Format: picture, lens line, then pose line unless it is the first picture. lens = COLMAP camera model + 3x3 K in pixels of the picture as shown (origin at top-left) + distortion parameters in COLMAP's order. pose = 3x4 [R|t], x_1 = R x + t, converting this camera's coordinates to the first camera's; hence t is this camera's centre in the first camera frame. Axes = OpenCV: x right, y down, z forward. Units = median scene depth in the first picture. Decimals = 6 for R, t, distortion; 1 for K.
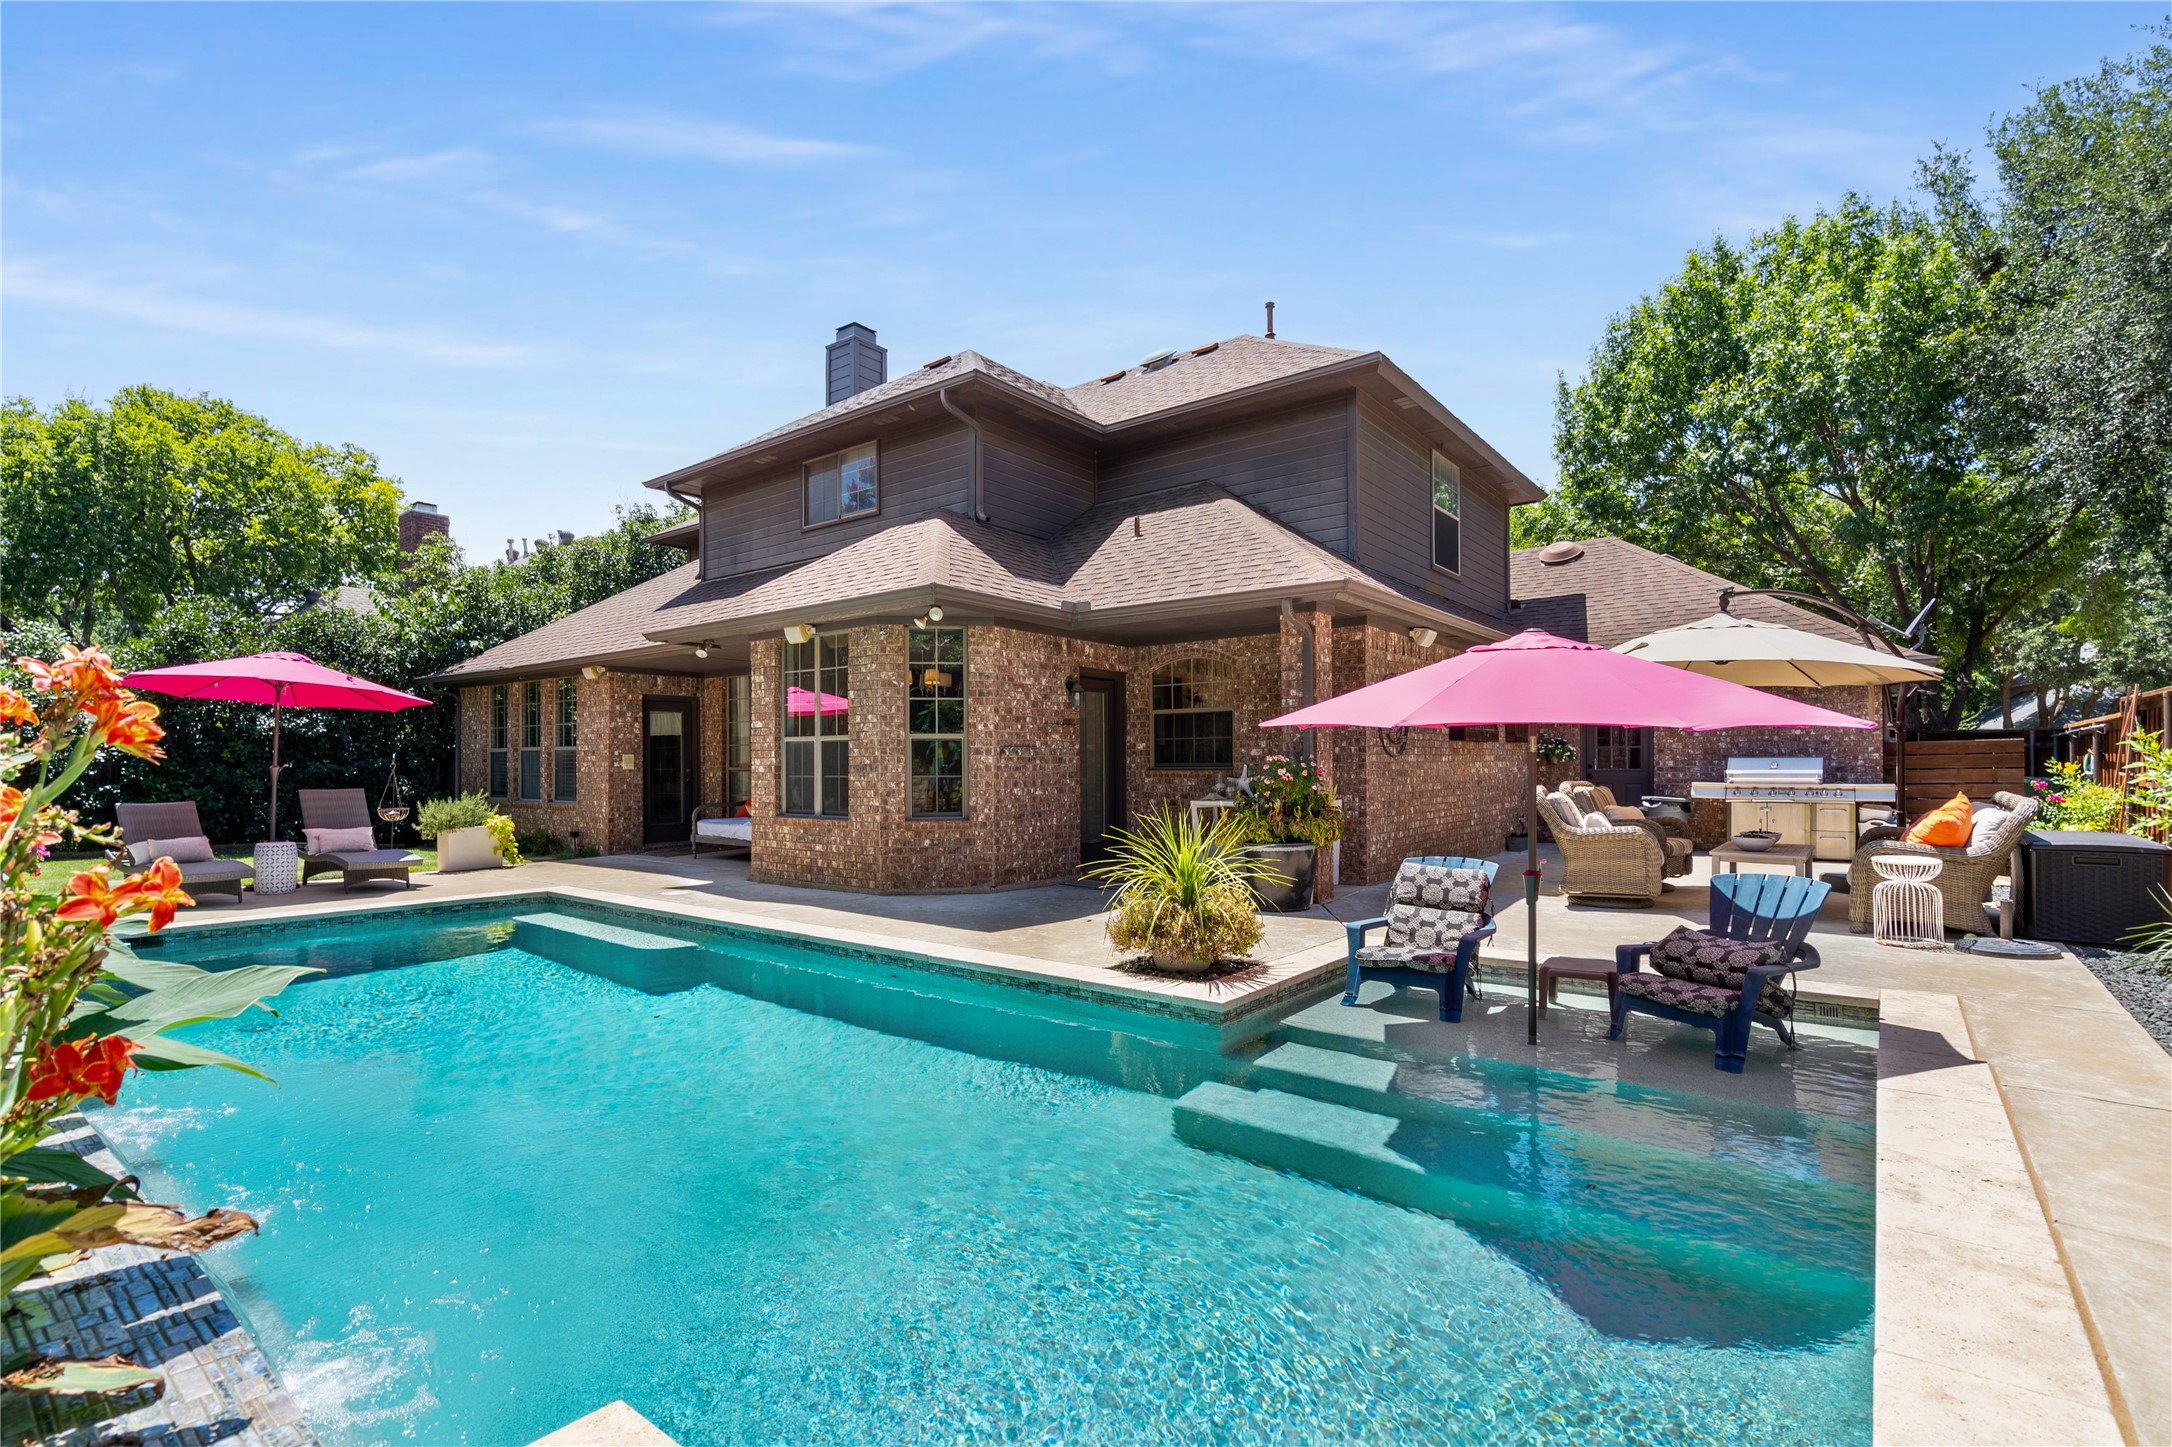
lens RADIAL K [[998.3, 0, 1093.9], [0, 998.3, 754.3], [0, 0, 1]] dist [-0.003882, 0.000341]
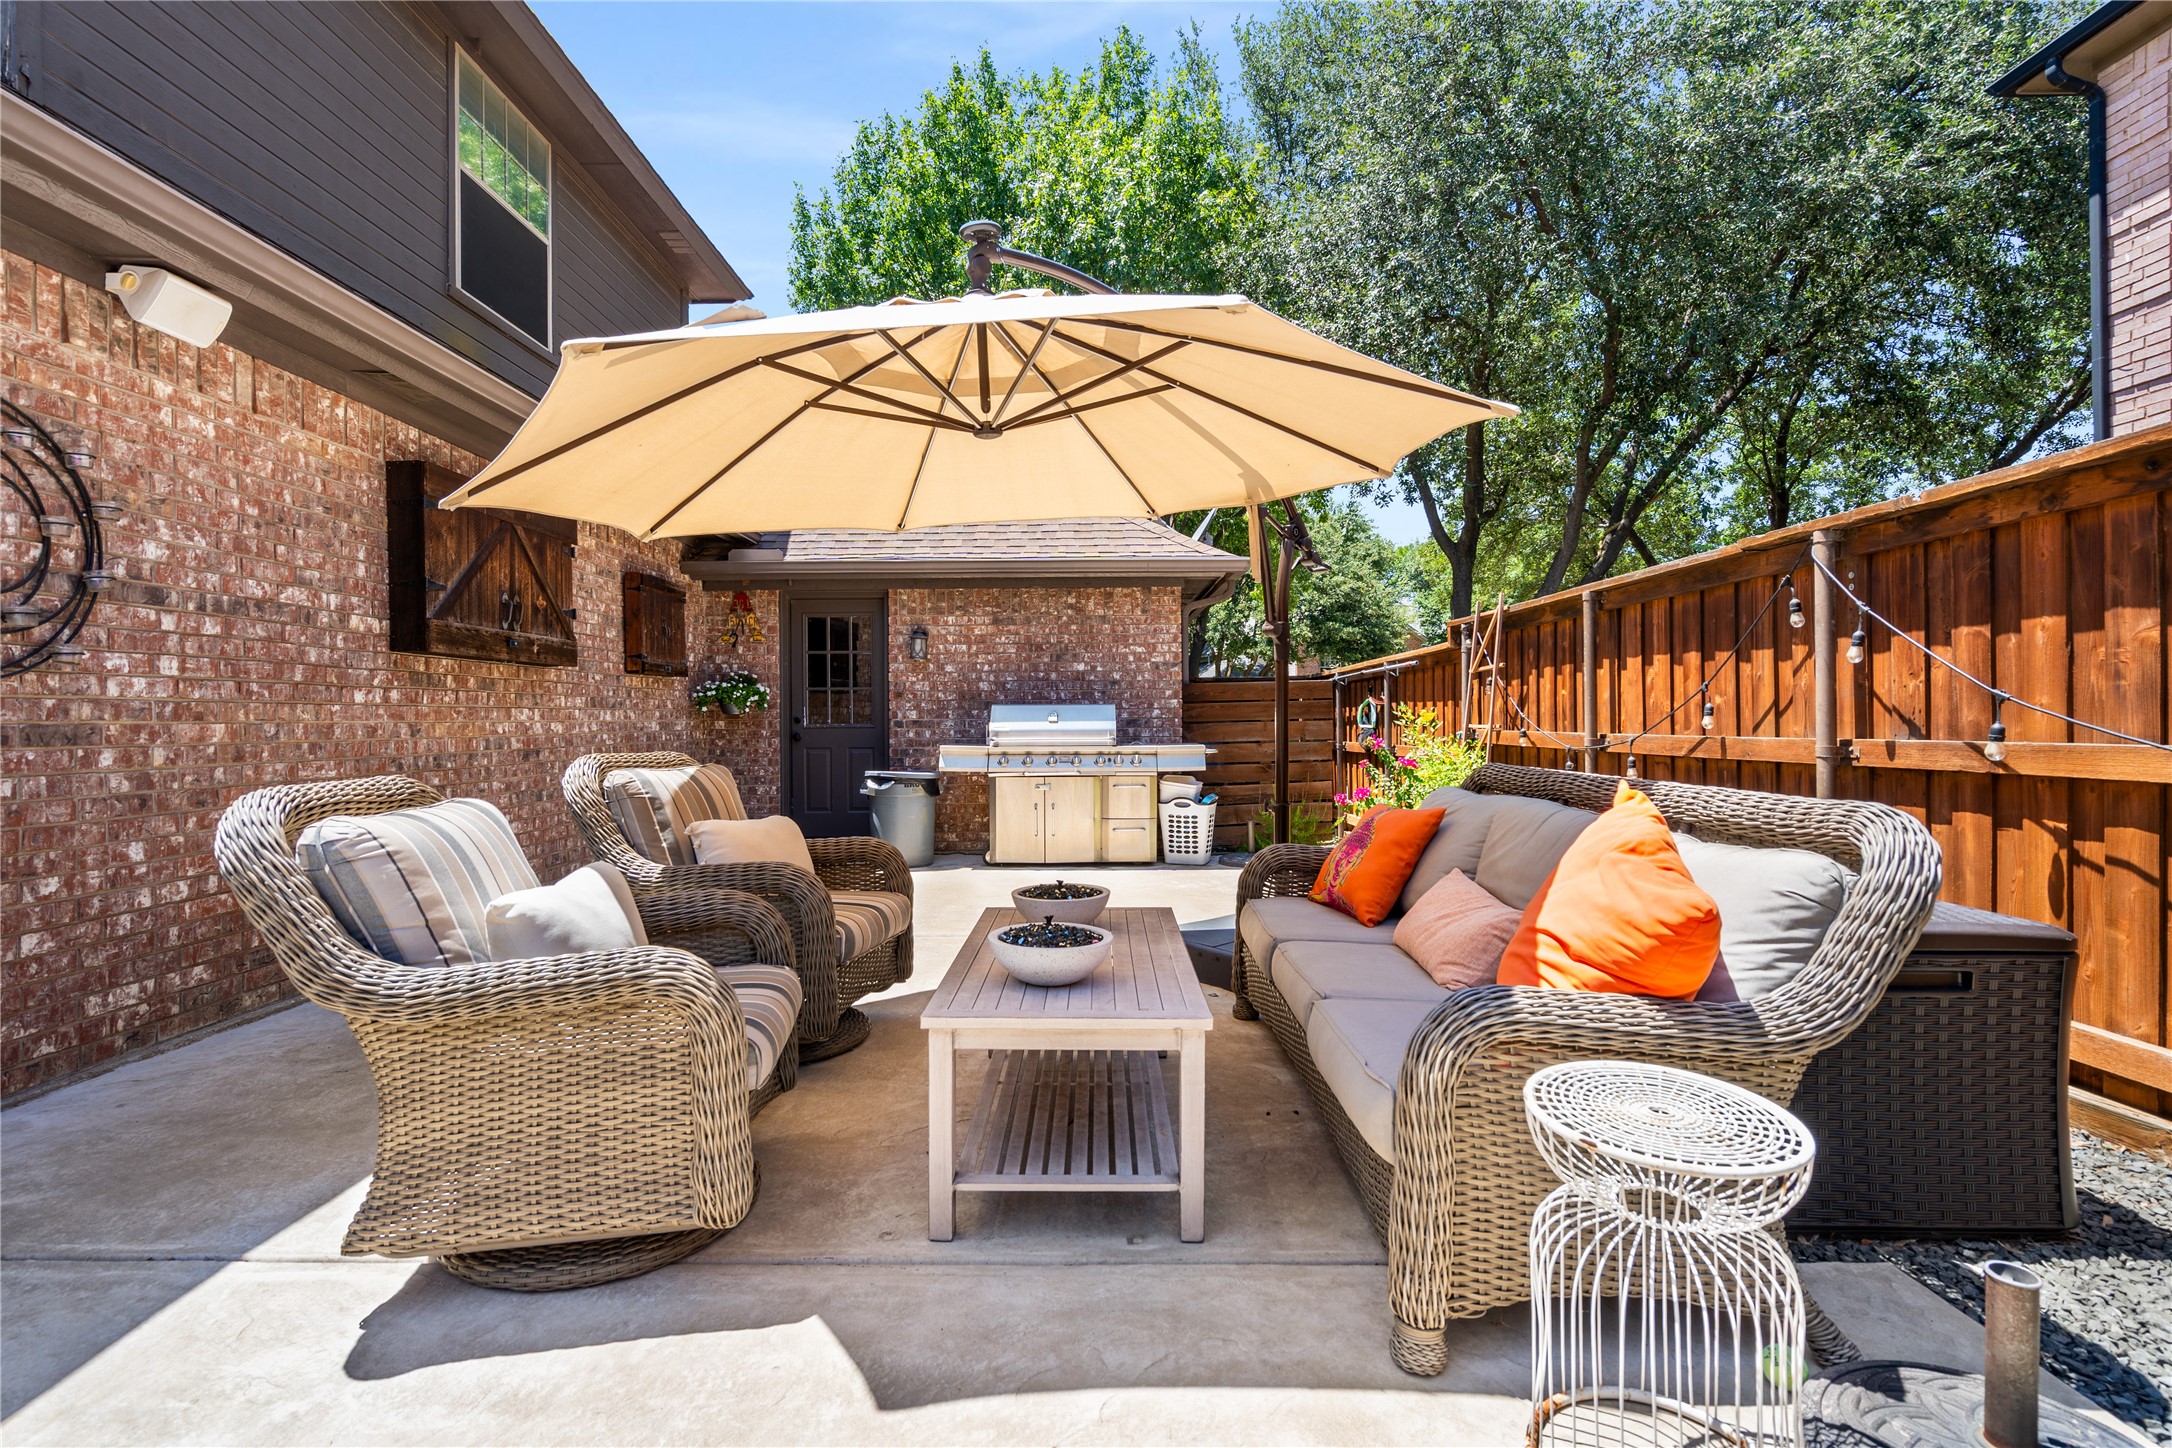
lens RADIAL K [[998.3, 0, 1081.4], [0, 998.3, 719.6], [0, 0, 1]] dist [-0.003882, 0.000341]
pose [[0.795035, -0.001793, 0.606561, 0.255111], [-0.001463, 0.999987, 0.004874, 0.007748], [-0.606562, -0.004763, 0.795022, 0.396094]]
